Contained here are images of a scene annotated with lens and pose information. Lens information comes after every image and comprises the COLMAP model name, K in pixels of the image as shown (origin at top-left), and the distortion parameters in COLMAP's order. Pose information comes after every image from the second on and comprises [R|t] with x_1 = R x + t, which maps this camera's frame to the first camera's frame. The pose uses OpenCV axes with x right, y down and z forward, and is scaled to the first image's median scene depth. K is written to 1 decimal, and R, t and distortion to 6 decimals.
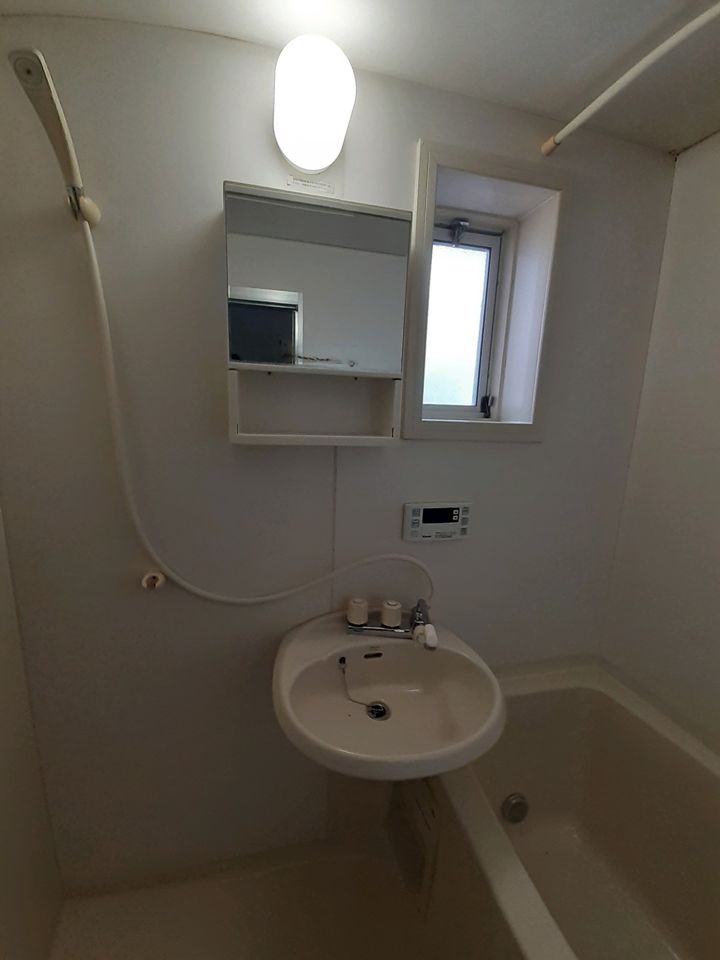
lens RADIAL K [[380.0, 0, 348.3], [0, 380.0, 480.9], [0, 0, 1]] dist [0.026682, -0.020014]
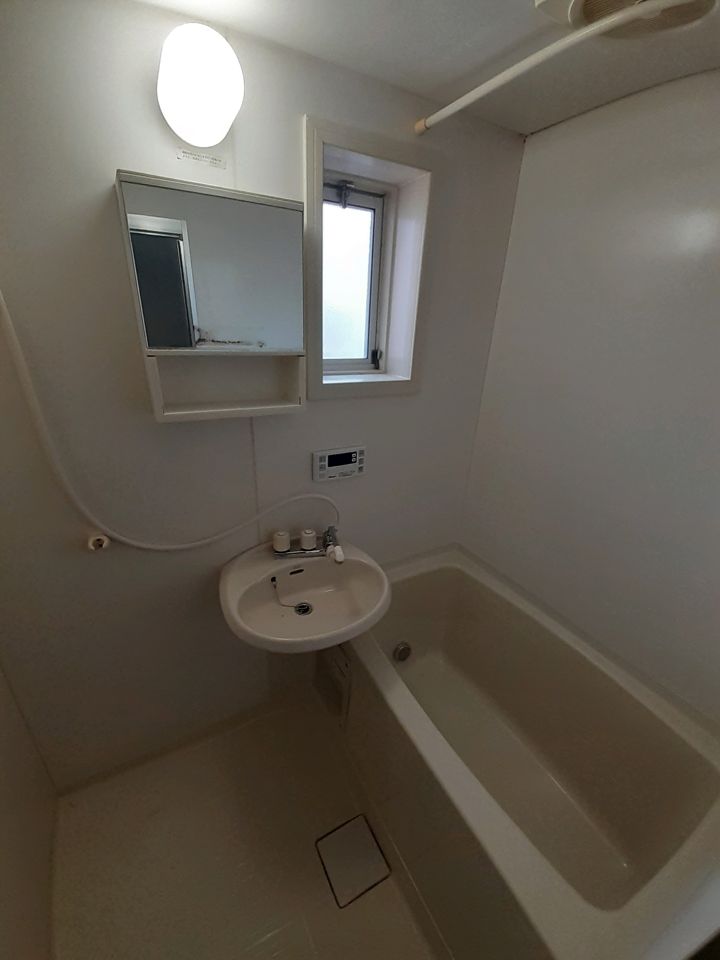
lens RADIAL K [[380.0, 0, 348.3], [0, 380.0, 480.9], [0, 0, 1]] dist [0.026682, -0.020014]
pose [[0.966624, -0.099674, 0.236013, -0.039096], [0.043507, 0.971699, 0.232181, -0.133082], [-0.252476, -0.214164, 0.943605, -0.197108]]
